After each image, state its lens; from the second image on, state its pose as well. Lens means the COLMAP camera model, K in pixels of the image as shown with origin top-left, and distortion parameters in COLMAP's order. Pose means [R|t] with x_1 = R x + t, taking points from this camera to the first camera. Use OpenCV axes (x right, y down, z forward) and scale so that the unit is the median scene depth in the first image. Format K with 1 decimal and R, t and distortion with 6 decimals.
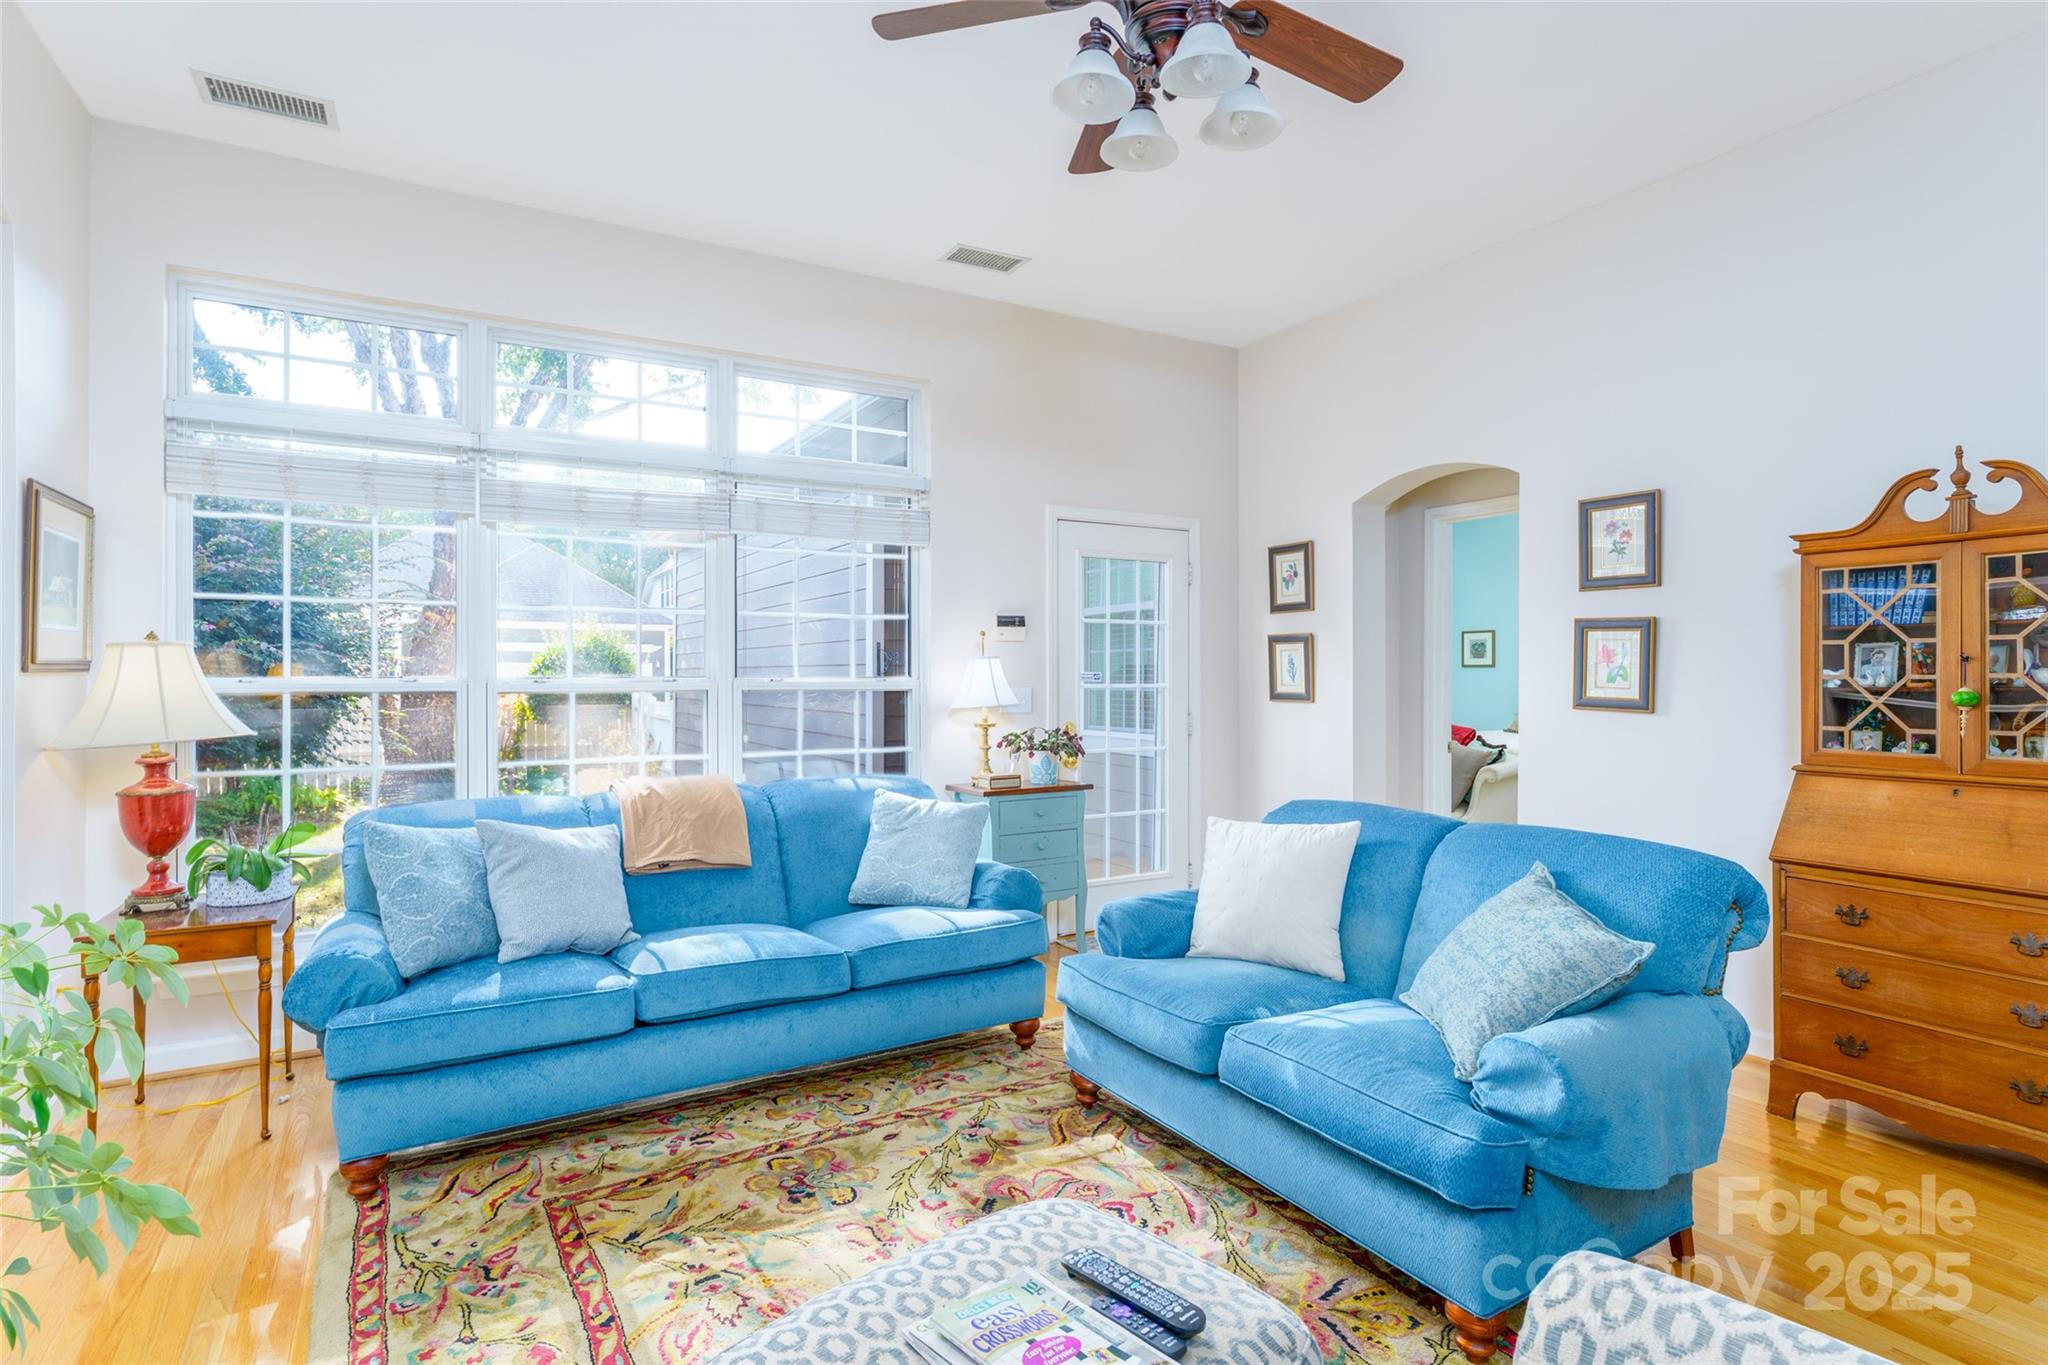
lens RADIAL K [[1036.2, 0, 1016.4], [0, 1036.2, 672.3], [0, 0, 1]] dist [0.001458, -0.000284]
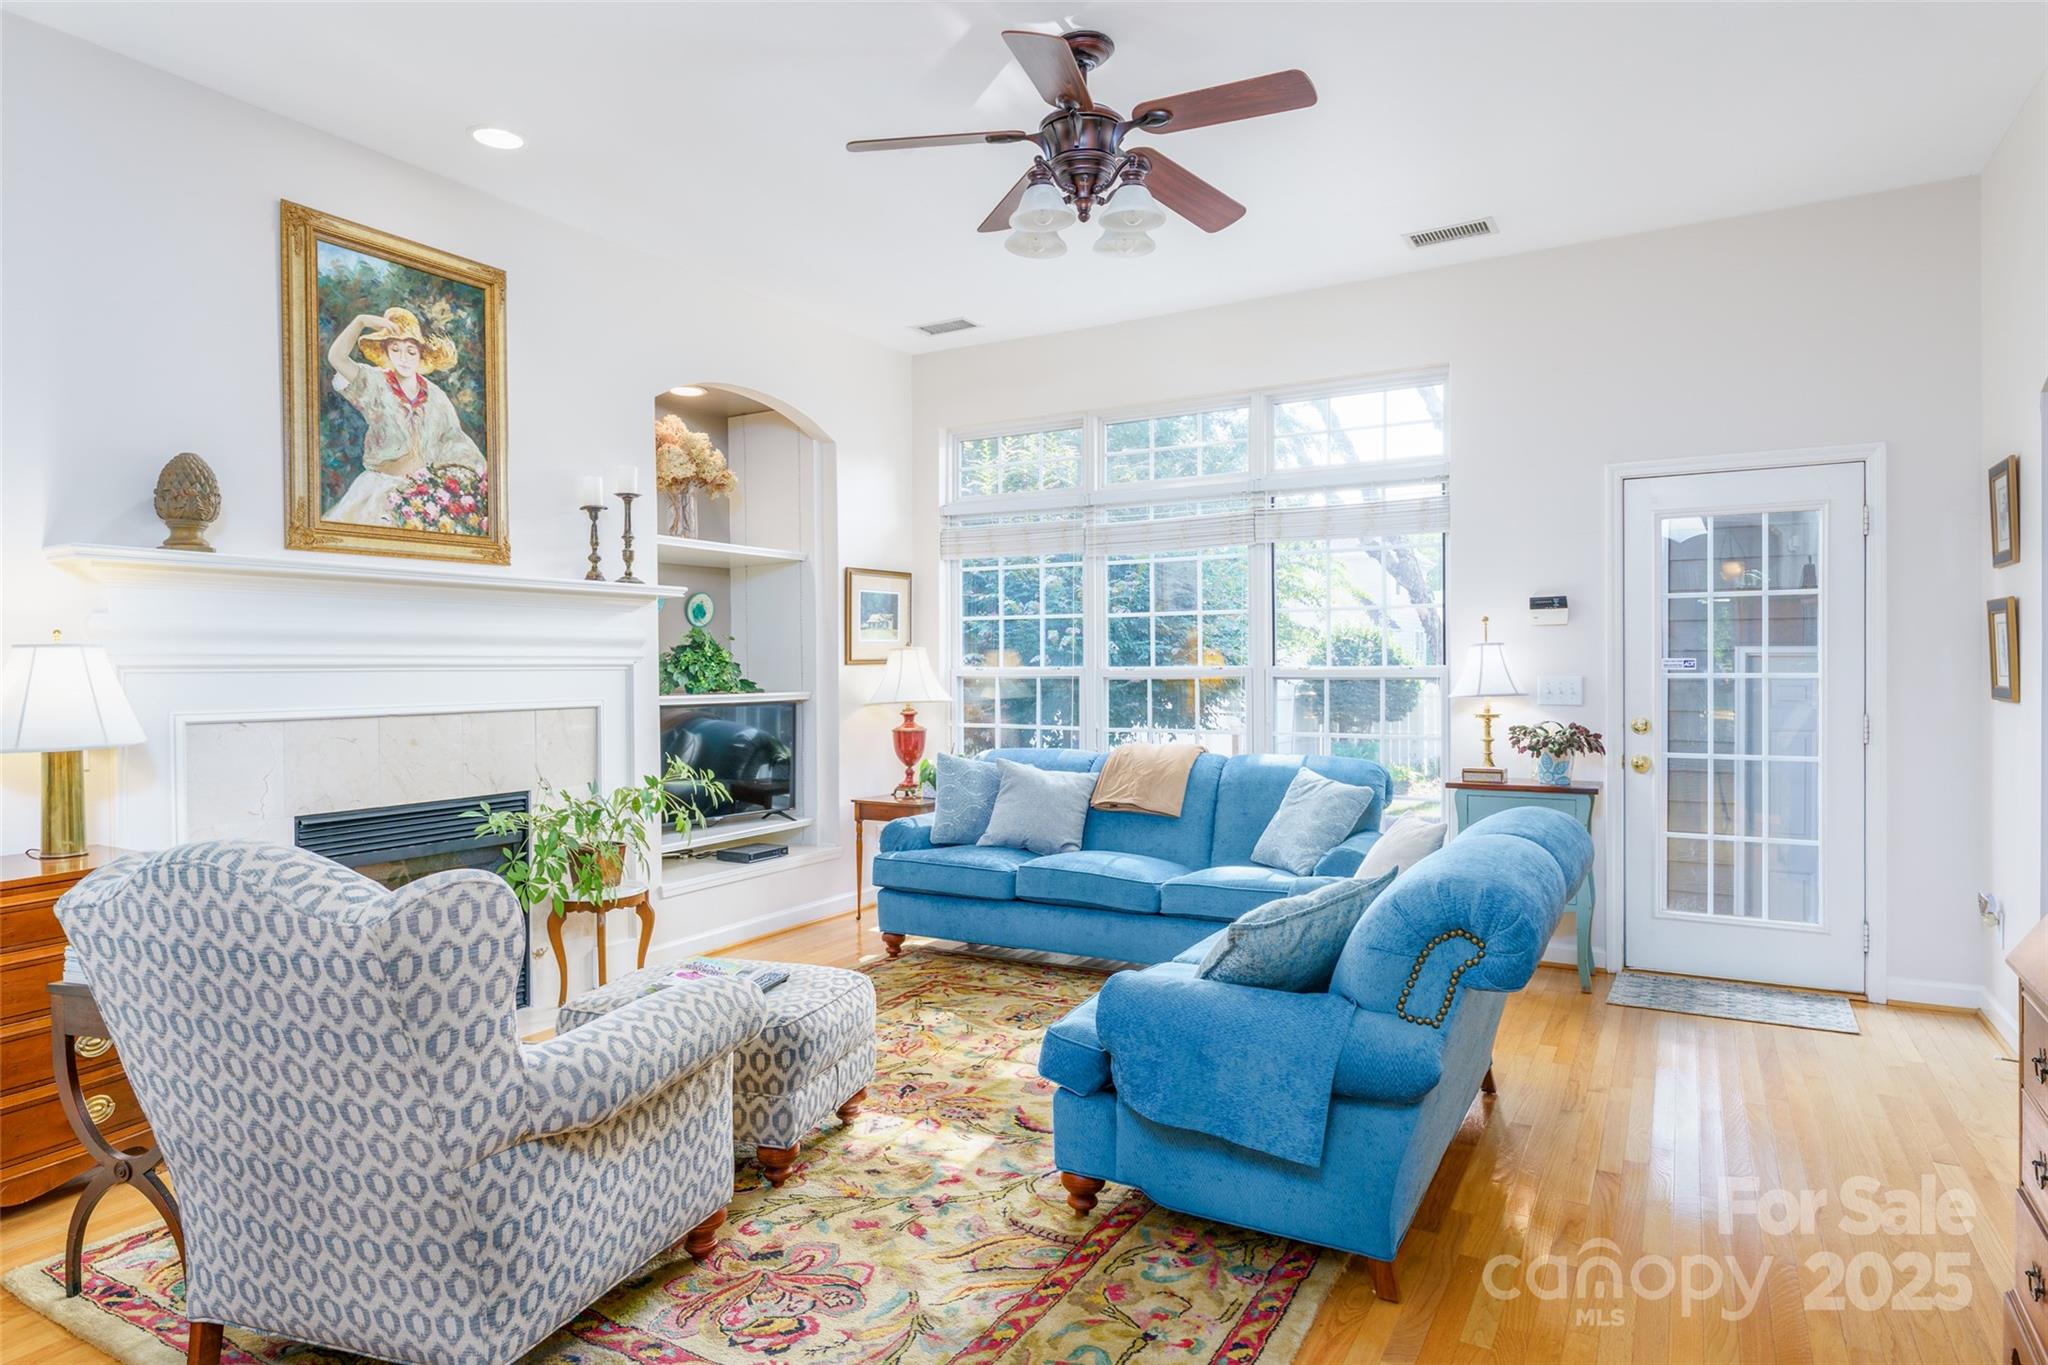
lens RADIAL K [[1160.0, 0, 1026.2], [0, 1160.0, 677.9], [0, 0, 1]] dist [-0.000607, -0.000655]
pose [[0.503699, 0.008469, -0.863838, 0.828189], [0.008565, 0.999854, 0.014797, -0.003663], [0.863837, -0.014852, 0.503553, 0.128014]]
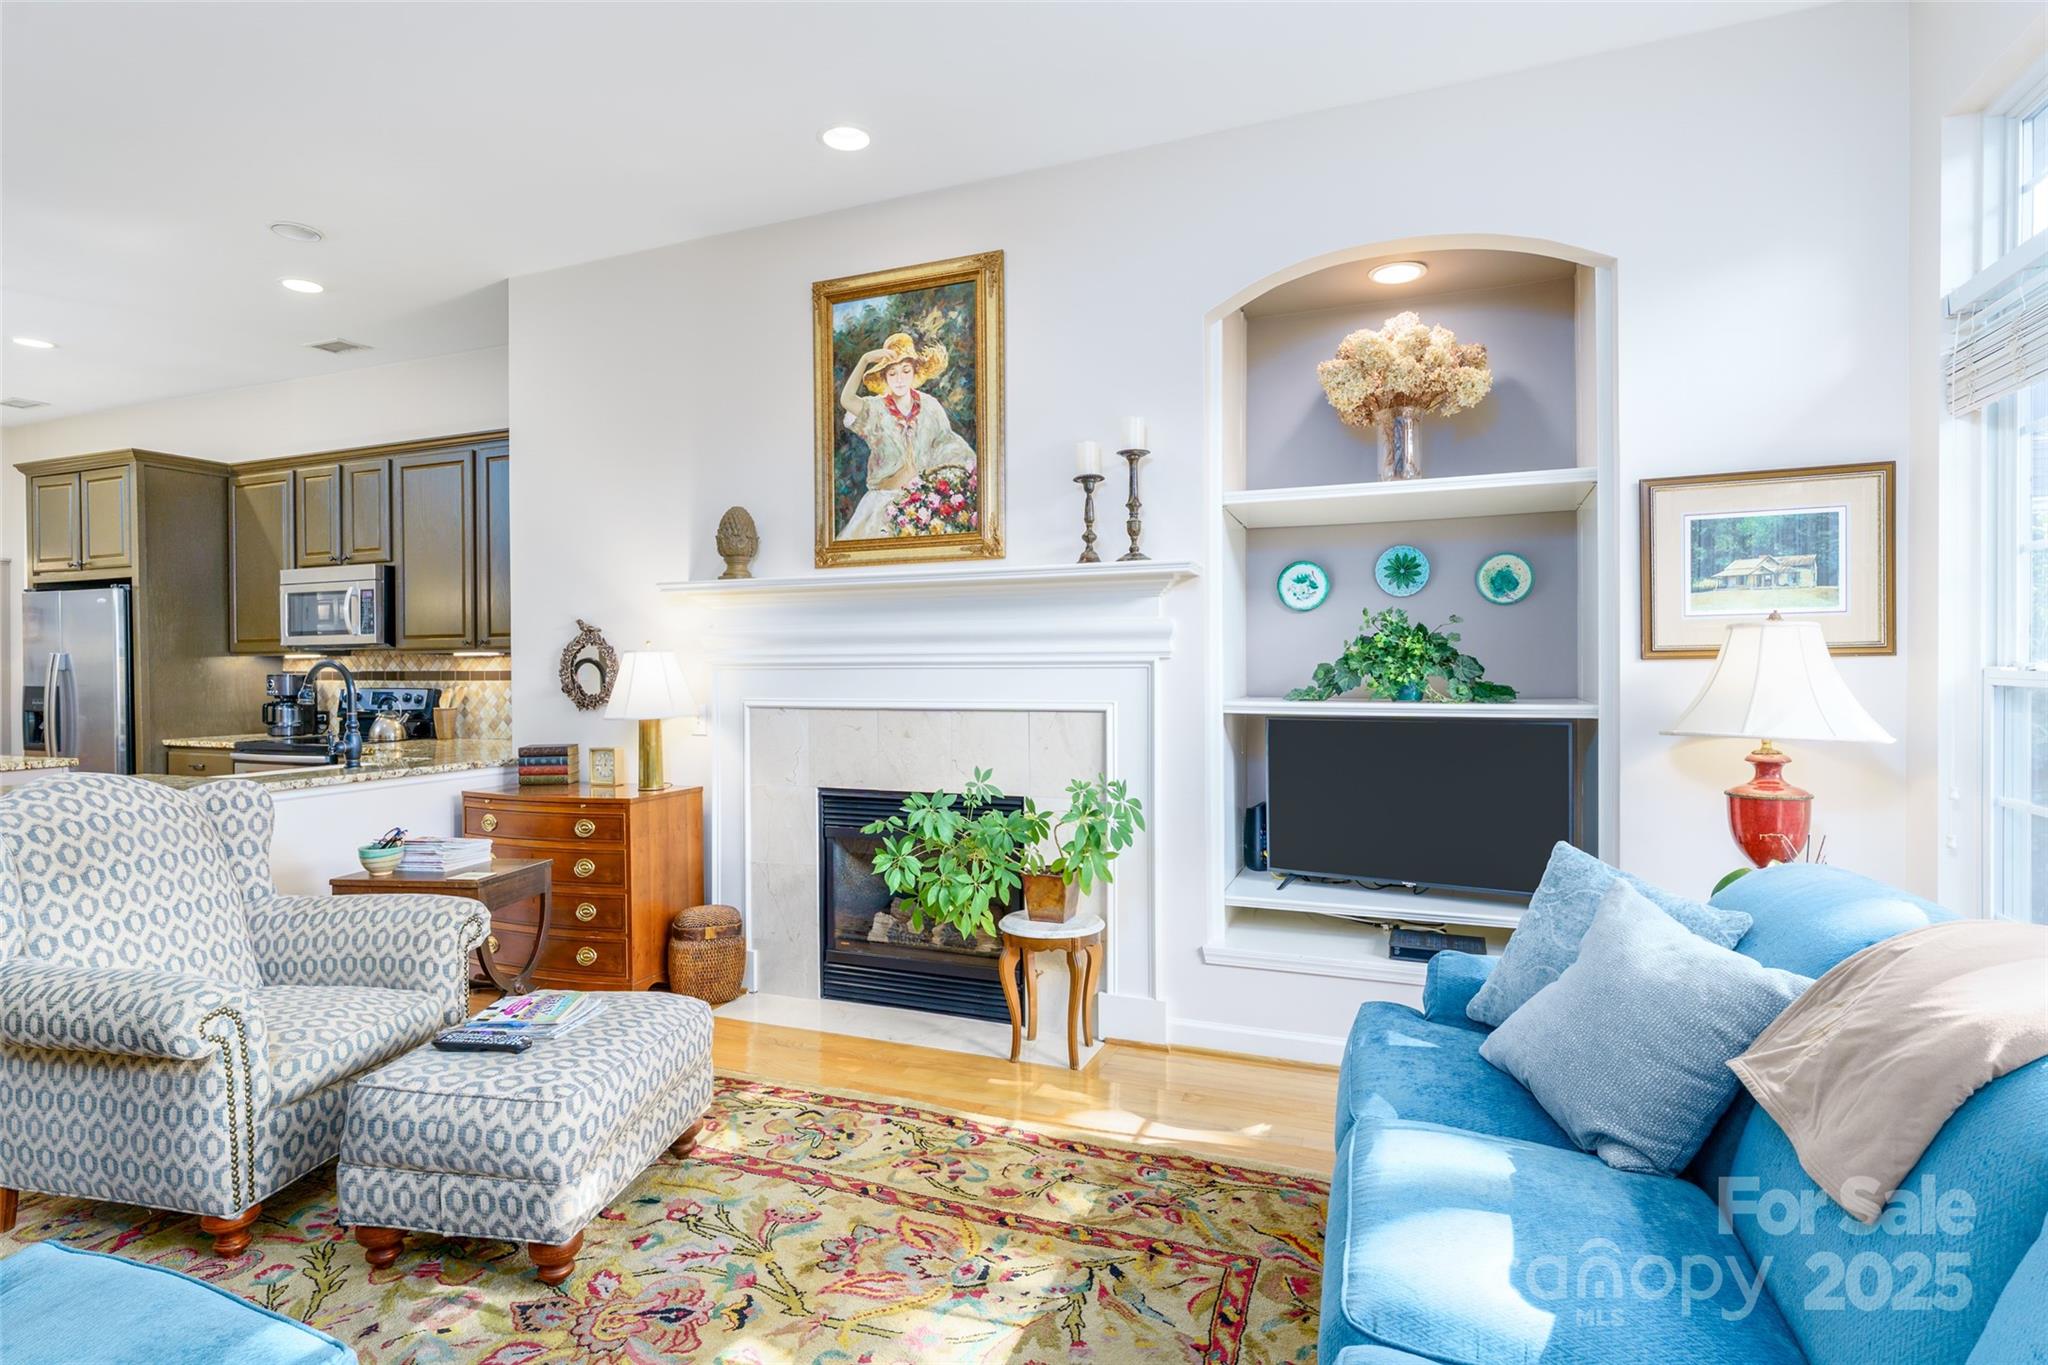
lens RADIAL K [[1036.2, 0, 1014.8], [0, 1036.2, 676.2], [0, 0, 1]] dist [0.001458, -0.000284]
pose [[-0.789236, 0.013524, -0.613941, 0.165857], [0.010654, 0.999909, 0.008331, 0.001232], [0.613998, 0.000034, -0.789308, 1.053544]]
